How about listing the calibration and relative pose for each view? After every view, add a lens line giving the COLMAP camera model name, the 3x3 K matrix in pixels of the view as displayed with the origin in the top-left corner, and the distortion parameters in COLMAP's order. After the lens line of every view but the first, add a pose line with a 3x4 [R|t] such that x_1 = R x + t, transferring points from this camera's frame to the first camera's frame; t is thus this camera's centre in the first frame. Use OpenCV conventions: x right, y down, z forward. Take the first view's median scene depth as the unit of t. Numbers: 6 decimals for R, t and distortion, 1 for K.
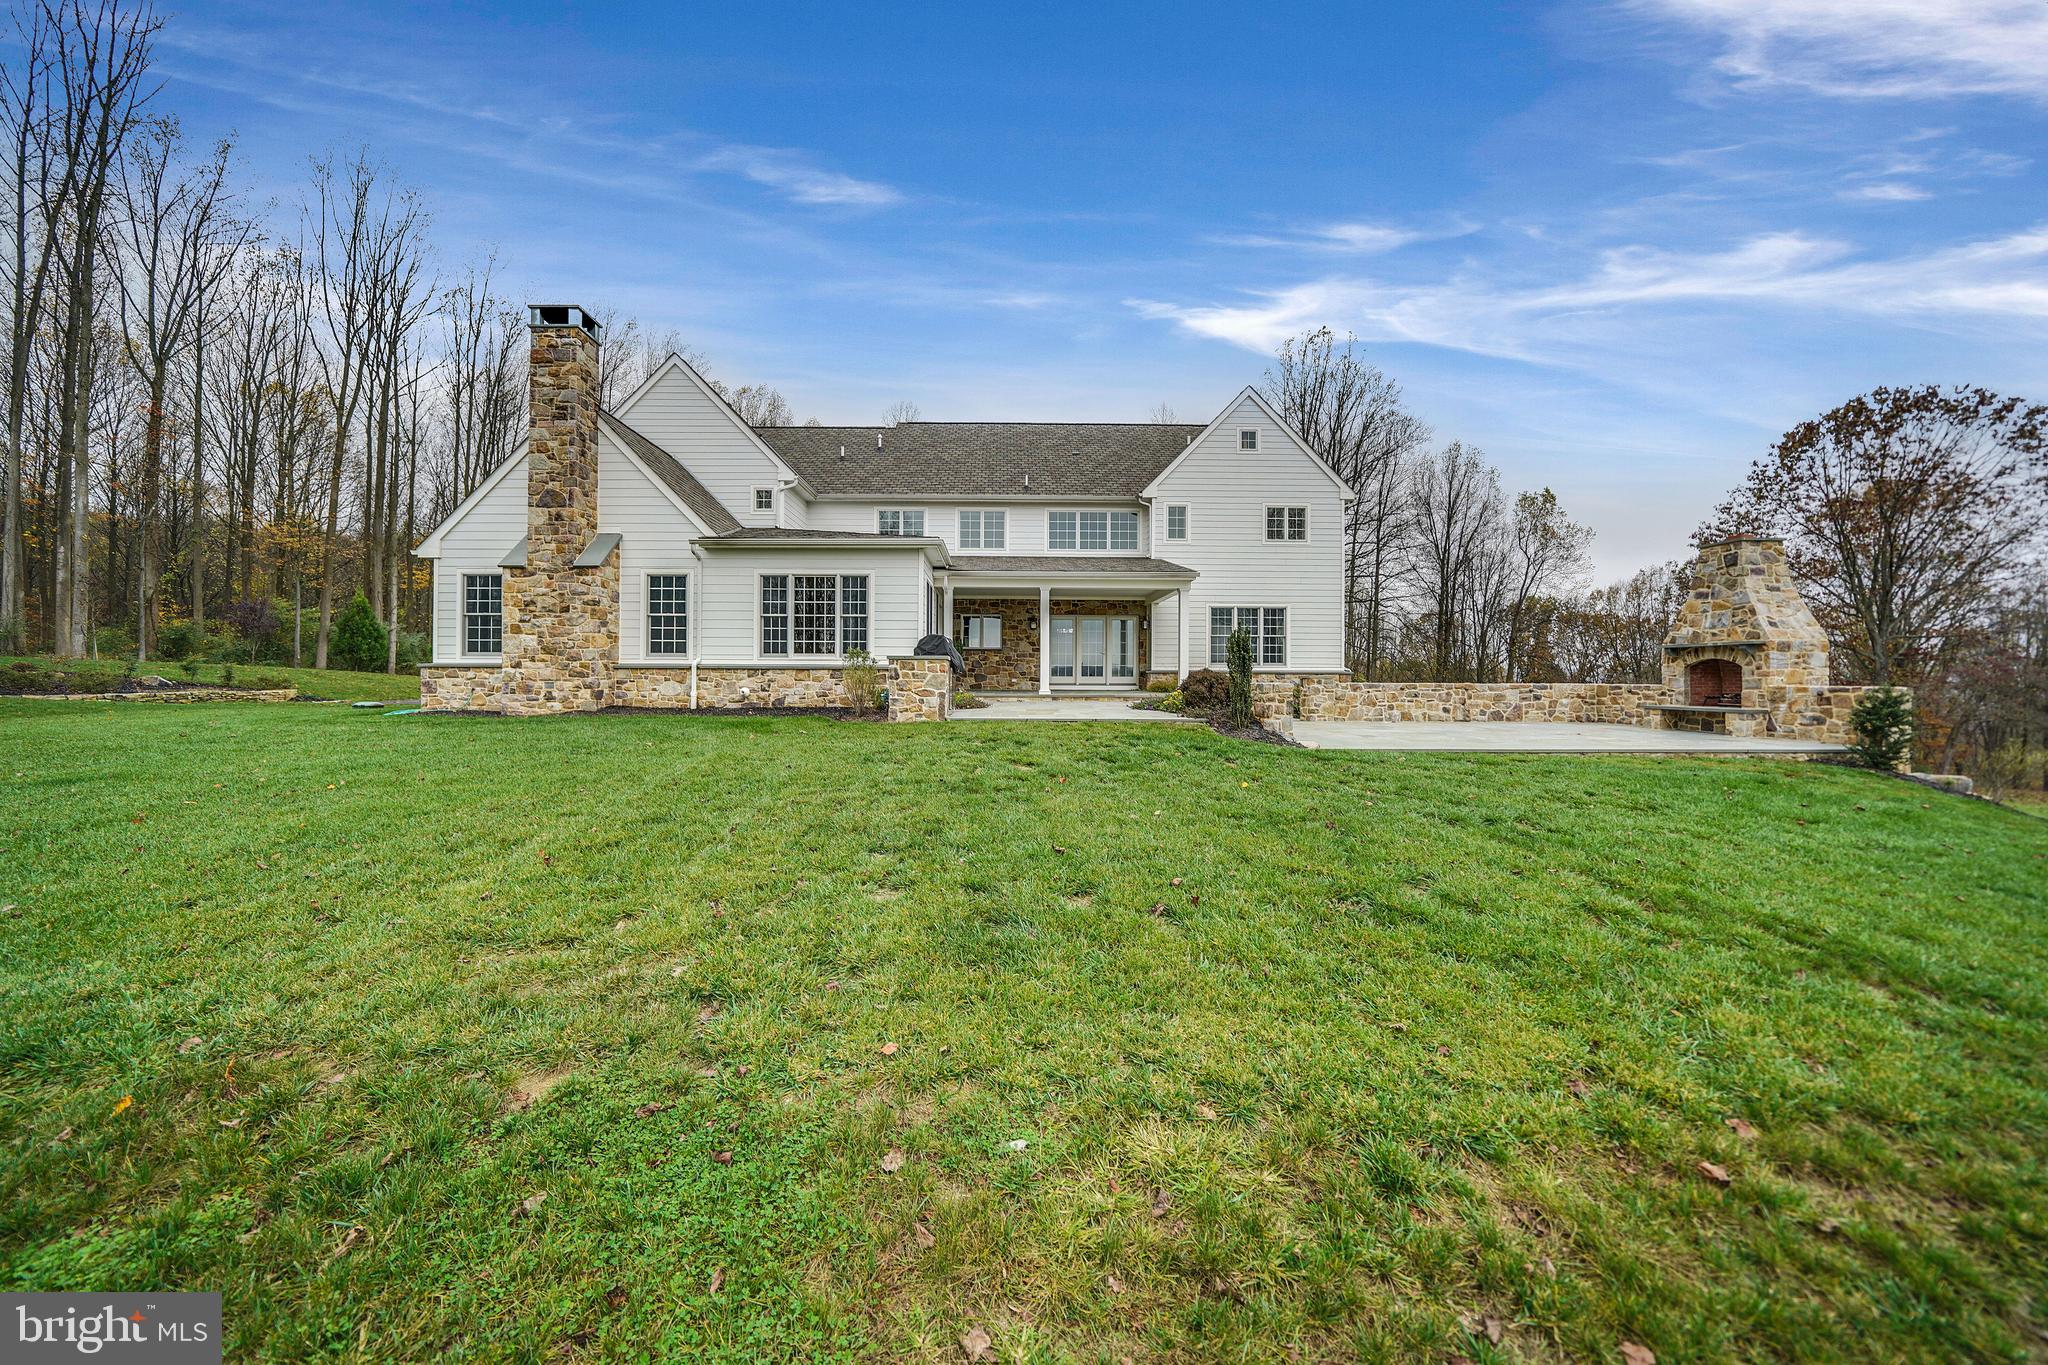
lens RADIAL K [[714.2, 0, 1010.1], [0, 714.2, 678.1], [0, 0, 1]] dist [-0.020605, -0.000026]
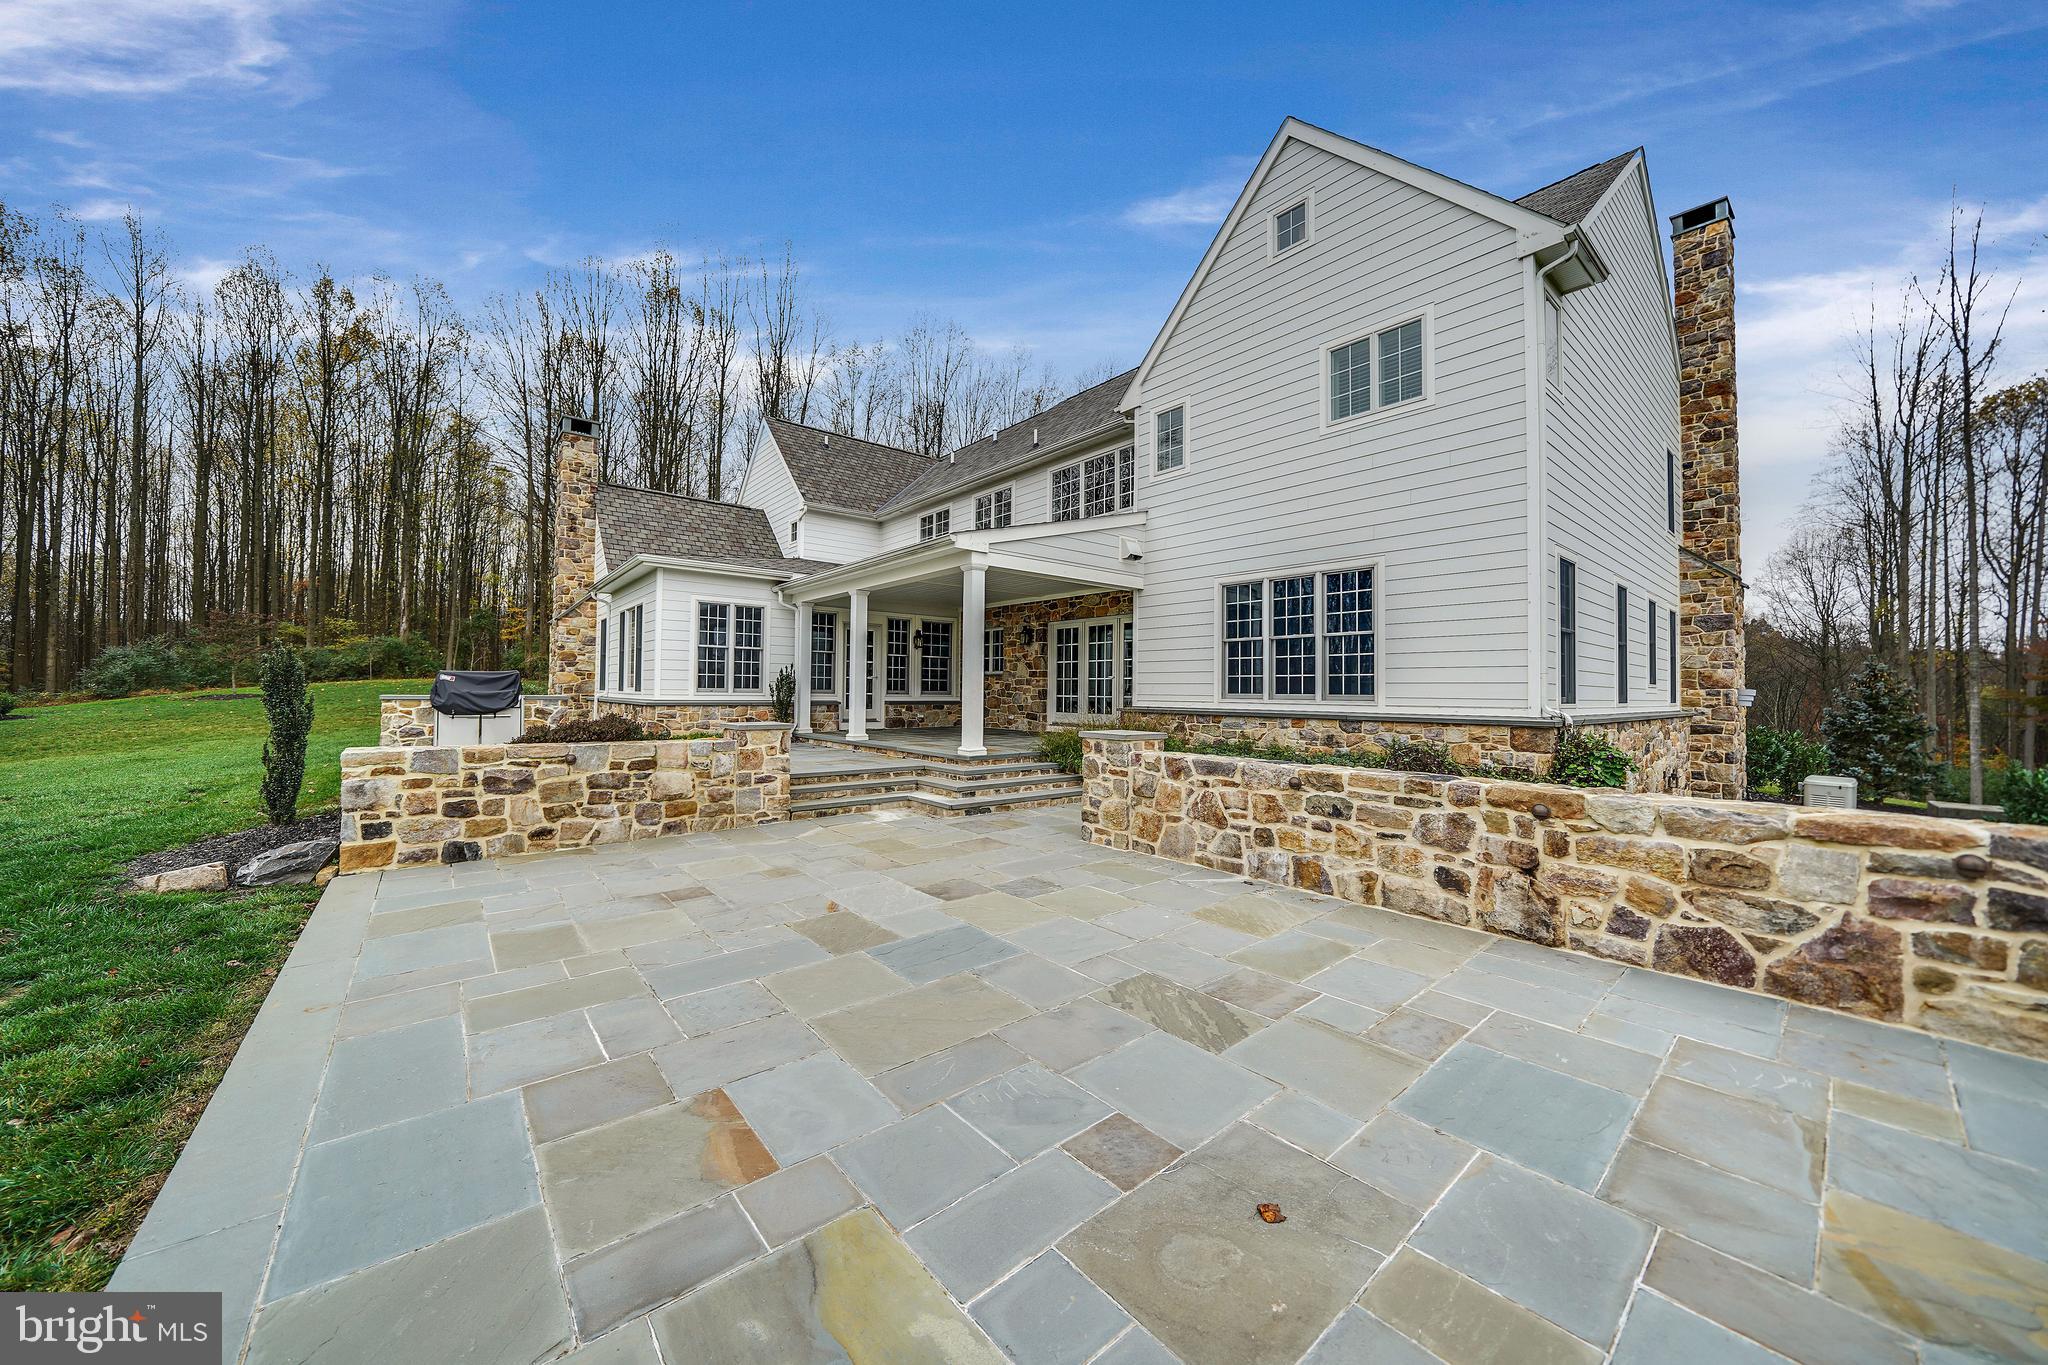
lens RADIAL K [[714.2, 0, 1010.1], [0, 714.2, 678.1], [0, 0, 1]] dist [-0.020605, -0.000026]
pose [[0.620749, -0.013122, -0.783900, 0.584801], [-0.007173, 0.999723, -0.022415, -0.020272], [0.783977, 0.019536, 0.620483, 0.563765]]
